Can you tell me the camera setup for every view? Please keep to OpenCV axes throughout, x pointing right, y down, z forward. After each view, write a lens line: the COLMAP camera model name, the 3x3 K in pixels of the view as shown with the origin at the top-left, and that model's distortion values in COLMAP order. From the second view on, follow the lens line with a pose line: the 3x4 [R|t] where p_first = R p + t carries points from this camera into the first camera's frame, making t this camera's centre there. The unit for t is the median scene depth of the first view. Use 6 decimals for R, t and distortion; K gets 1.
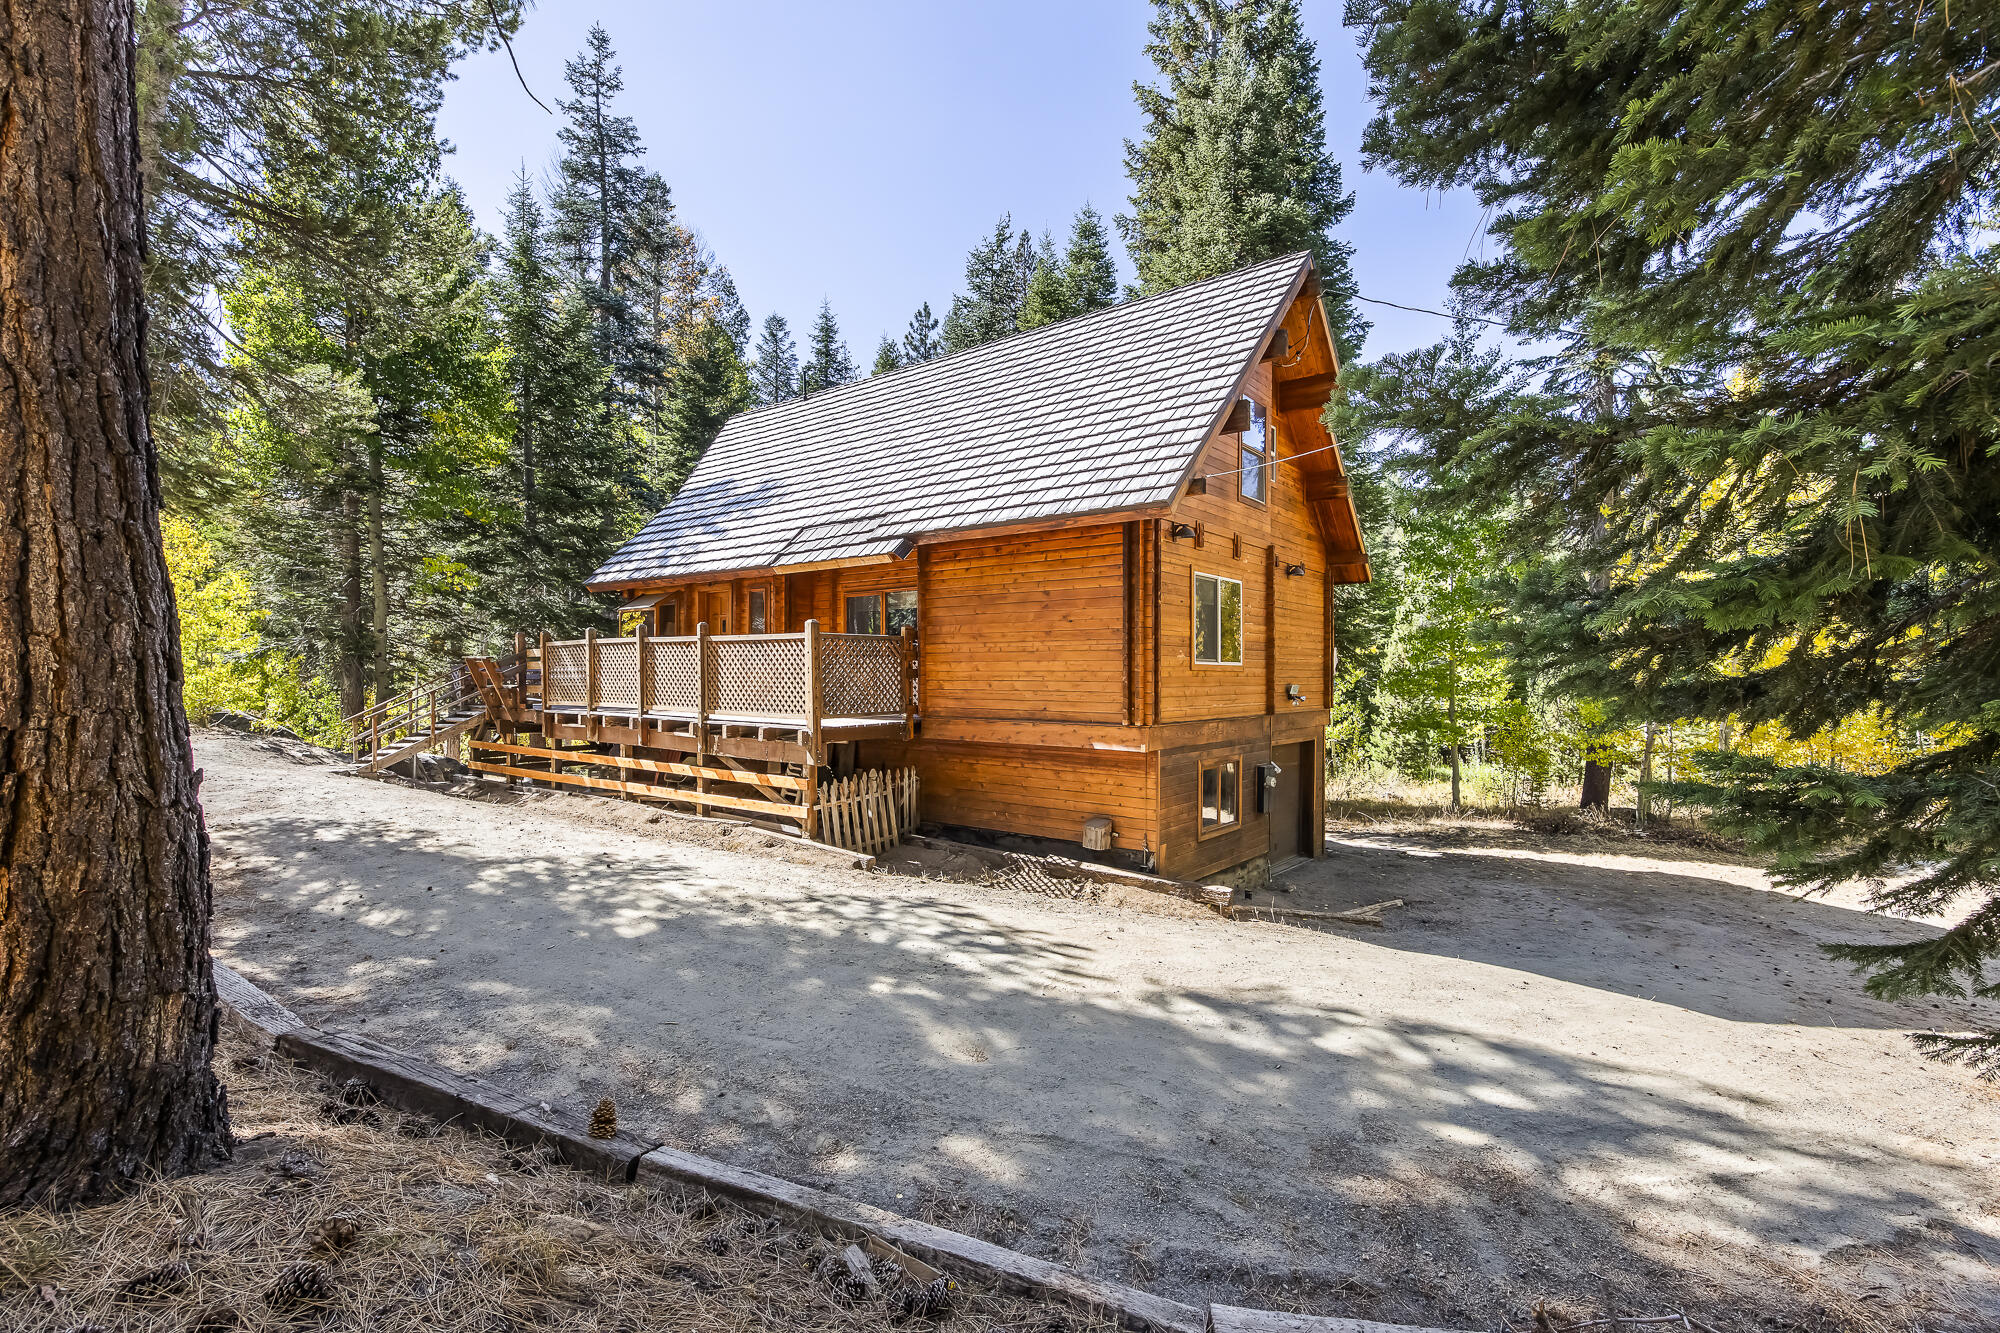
lens RADIAL K [[892.7, 0, 1001.9], [0, 892.7, 677.6], [0, 0, 1]] dist [0.002309, -0.000023]
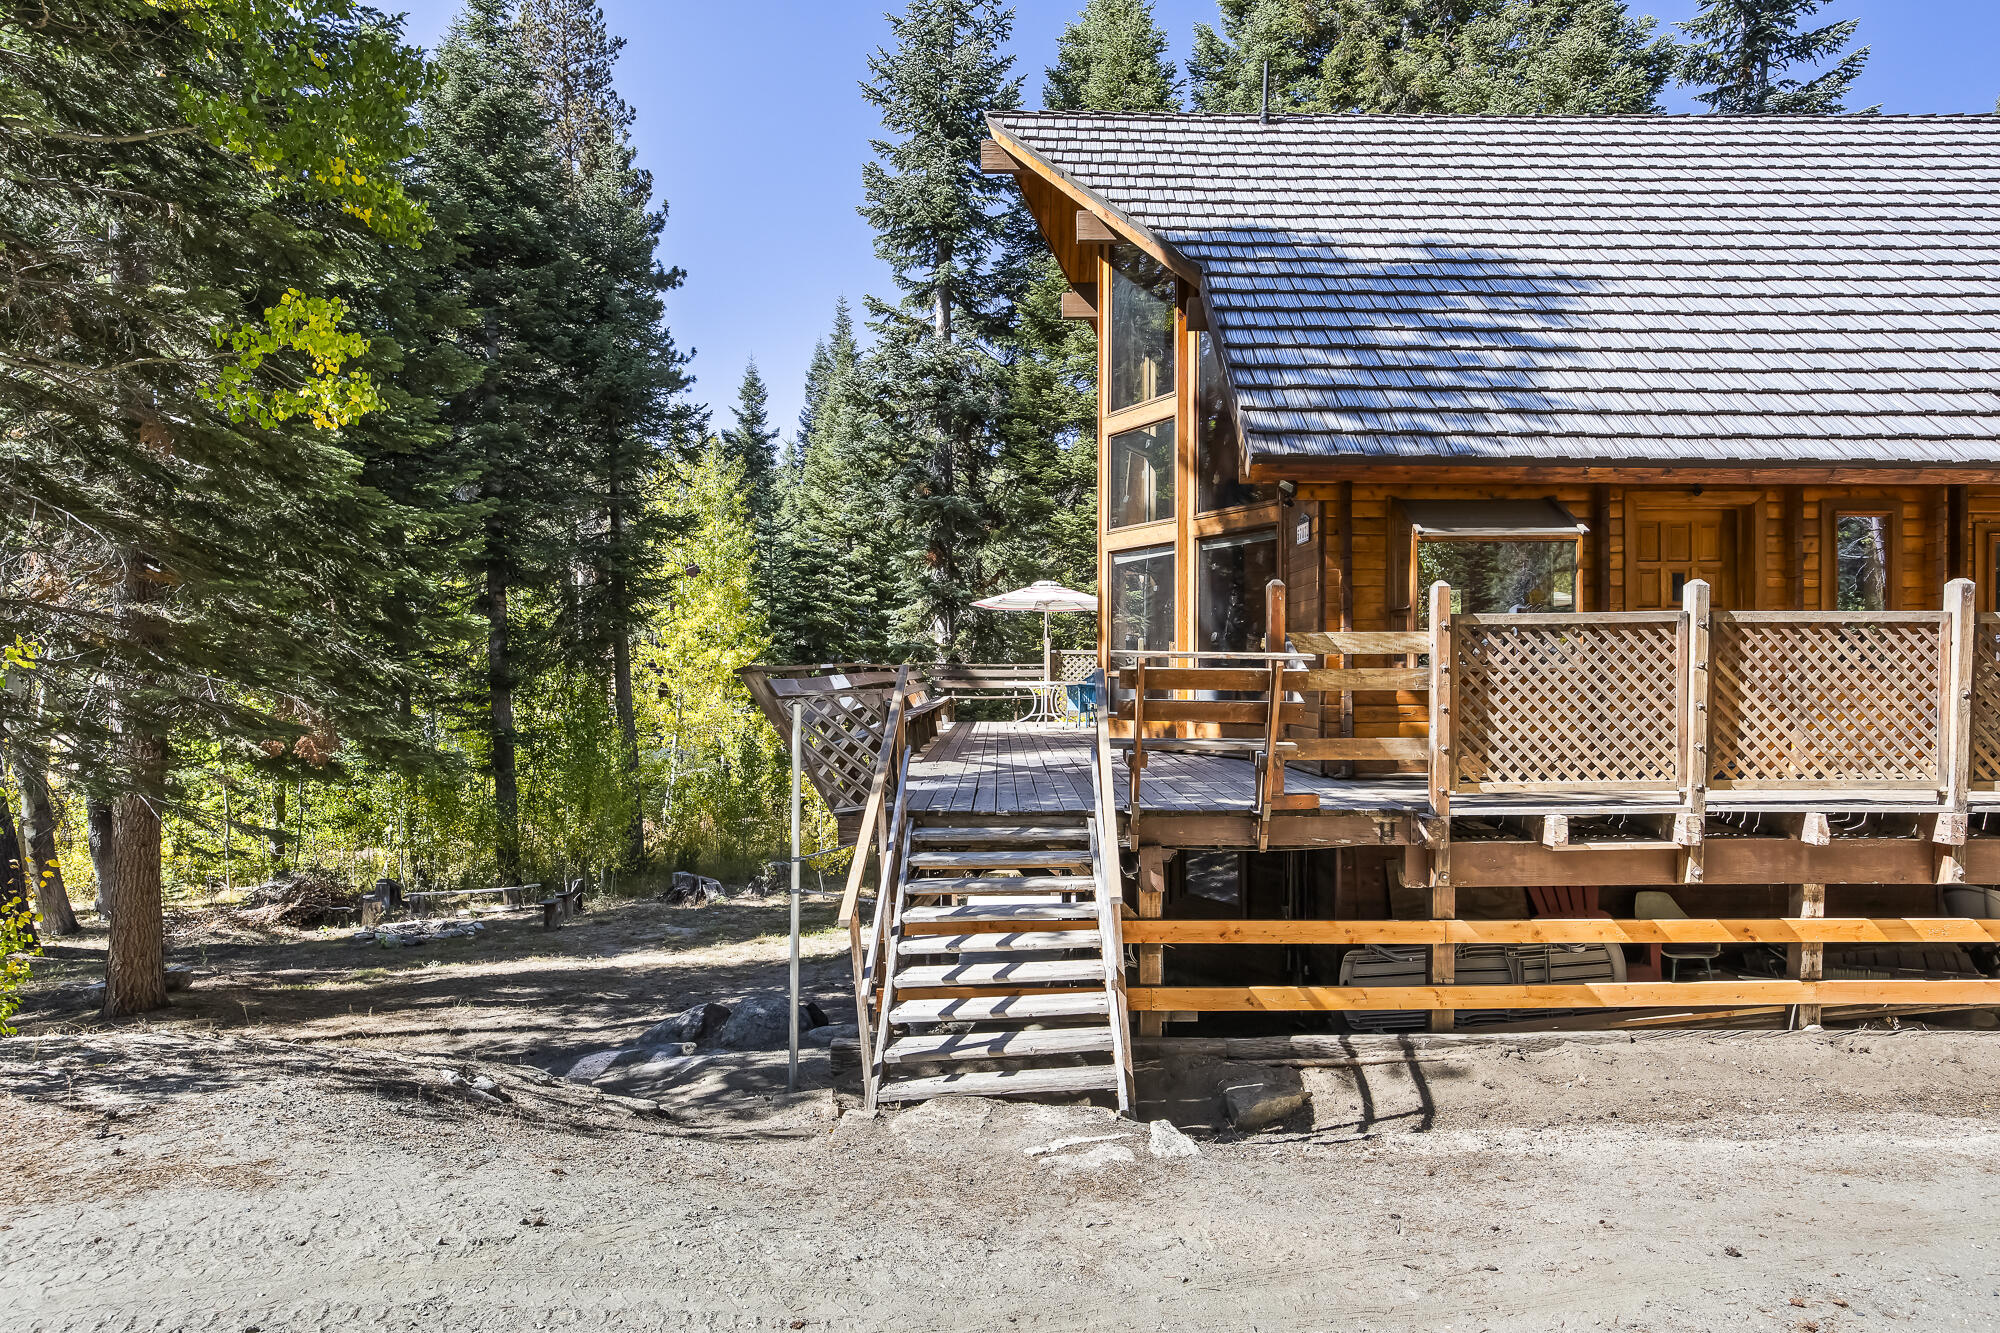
lens RADIAL K [[1185.0, 0, 1016.4], [0, 1185.0, 665.5], [0, 0, 1]] dist [0.005857, 0.000251]
pose [[0.790614, -0.002940, 0.612308, -1.011692], [0.009687, 0.999923, -0.007706, -0.019975], [-0.612238, 0.012024, 0.790582, 0.798875]]
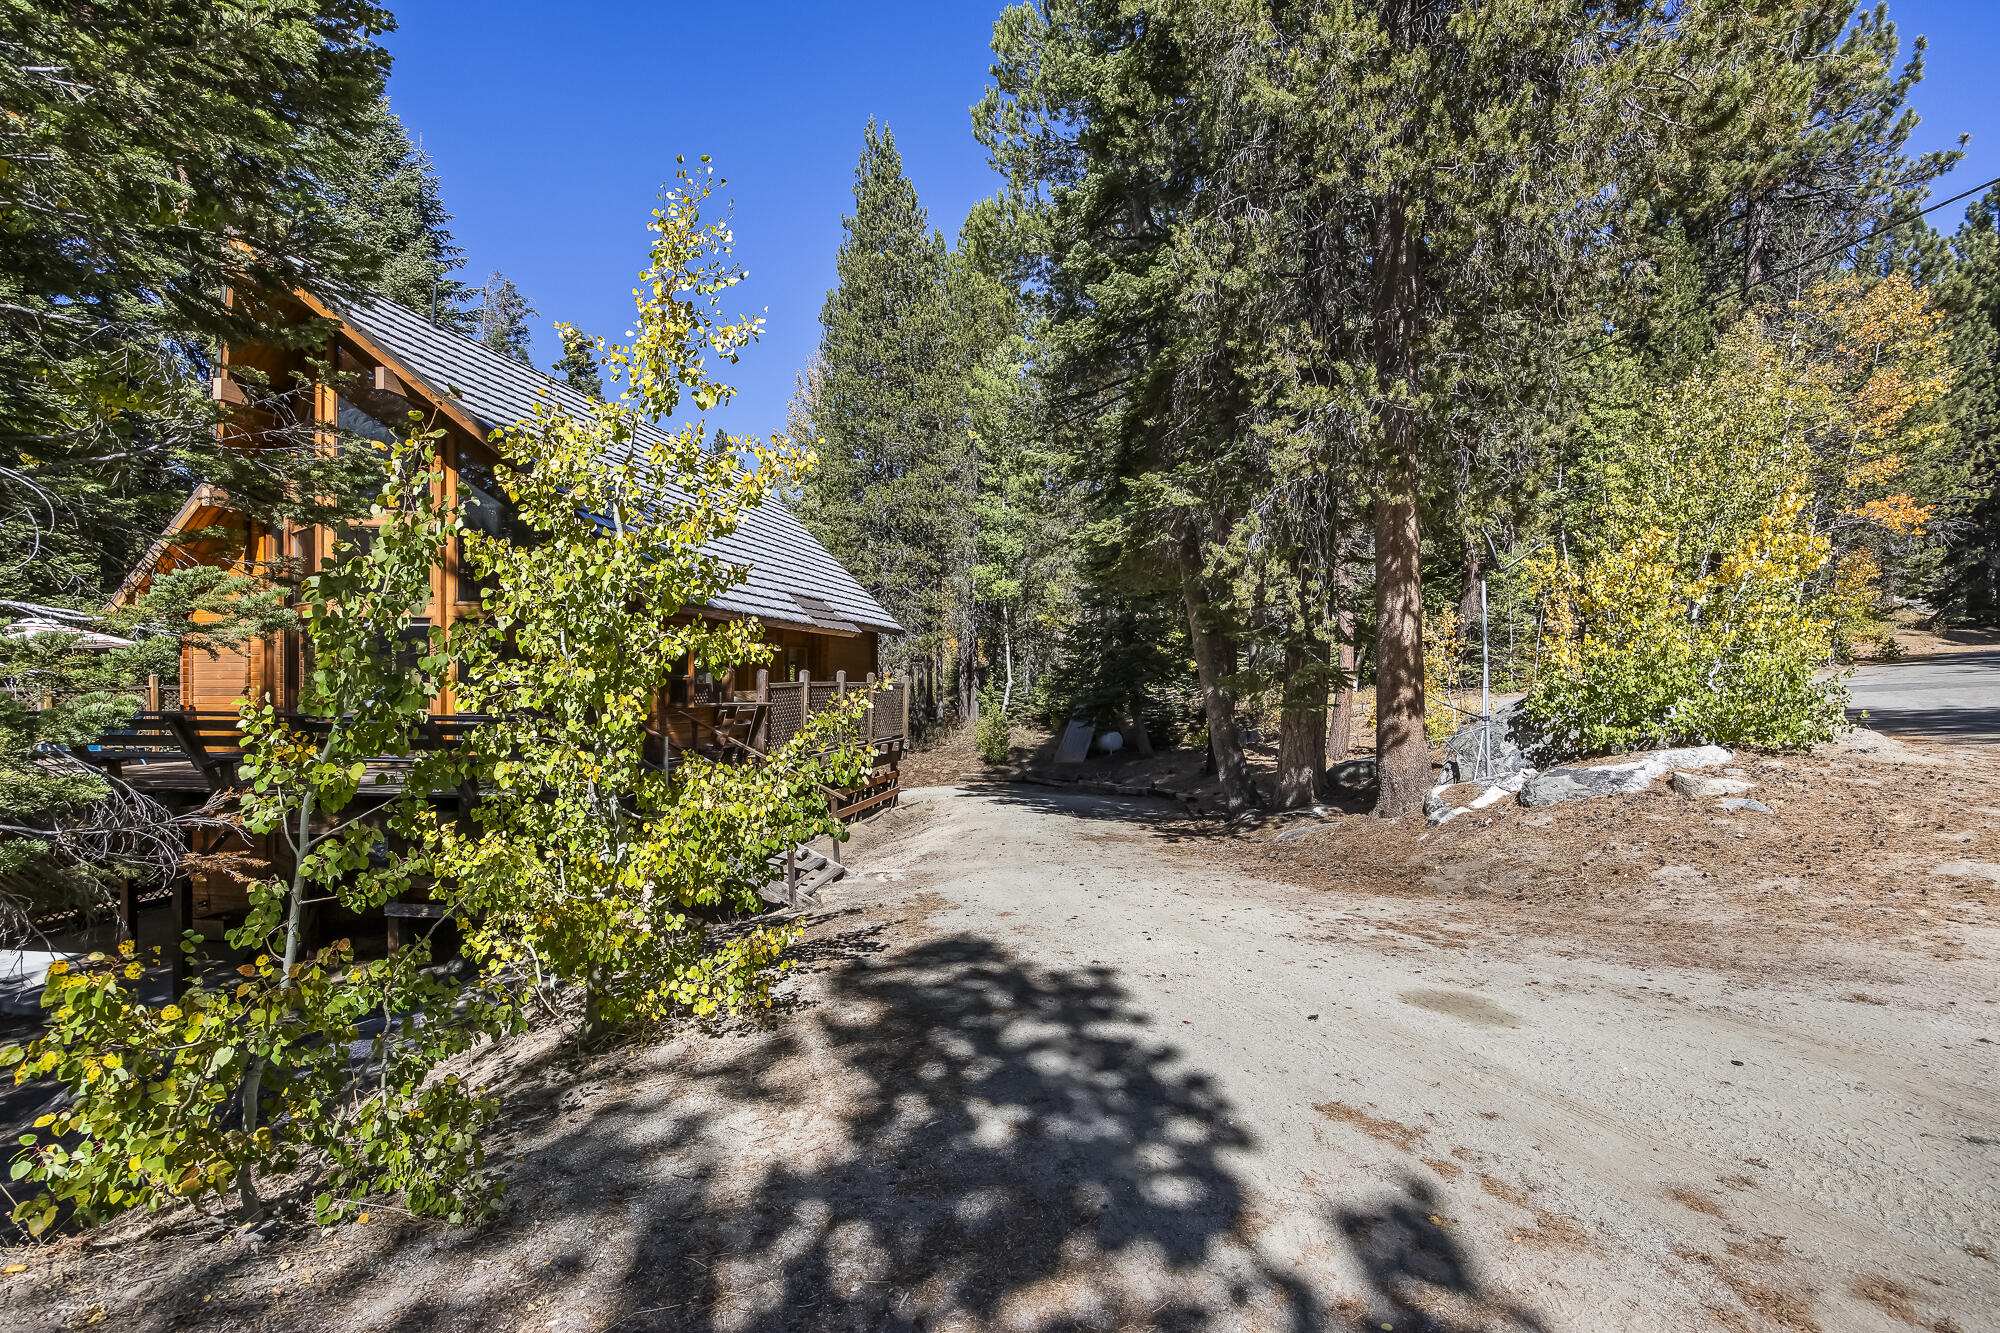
lens RADIAL K [[924.3, 0, 1010.9], [0, 924.3, 680.0], [0, 0, 1]] dist [0.004902, 0.000075]
pose [[-0.461503, -0.008231, 0.887100, -1.503137], [0.006285, 0.999902, 0.012548, -0.058310], [-0.887116, 0.011367, -0.461406, 1.299173]]
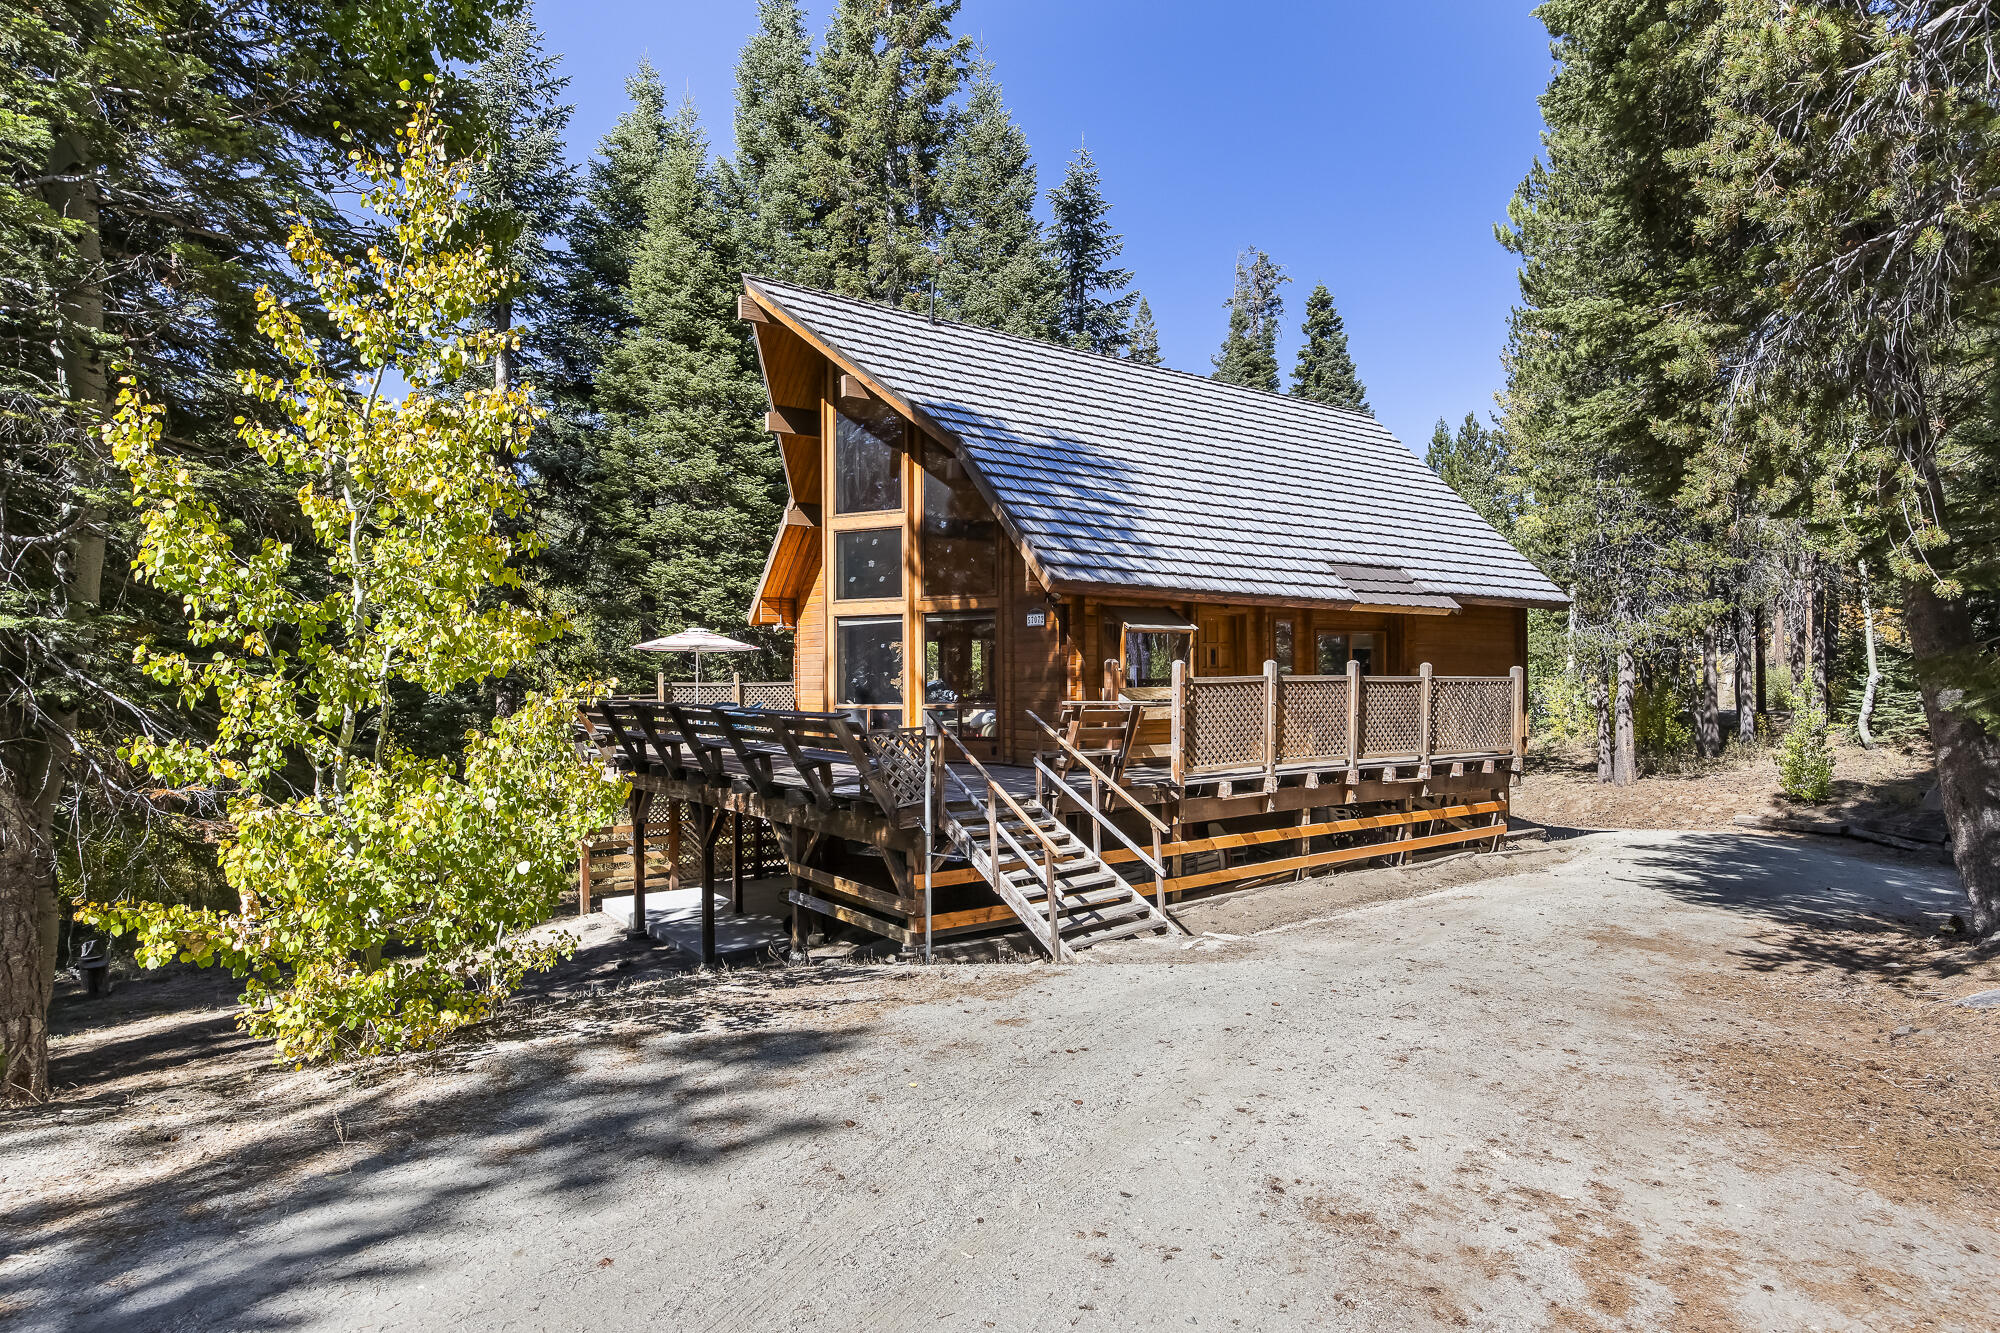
lens RADIAL K [[1092.3, 0, 1013.0], [0, 1092.3, 675.0], [0, 0, 1]] dist [0.020653, 0.000631]
pose [[0.291829, -0.002506, 0.956467, -1.433122], [0.016094, 0.999868, -0.002291, -0.046662], [-0.956335, 0.016062, 0.291831, 0.959393]]
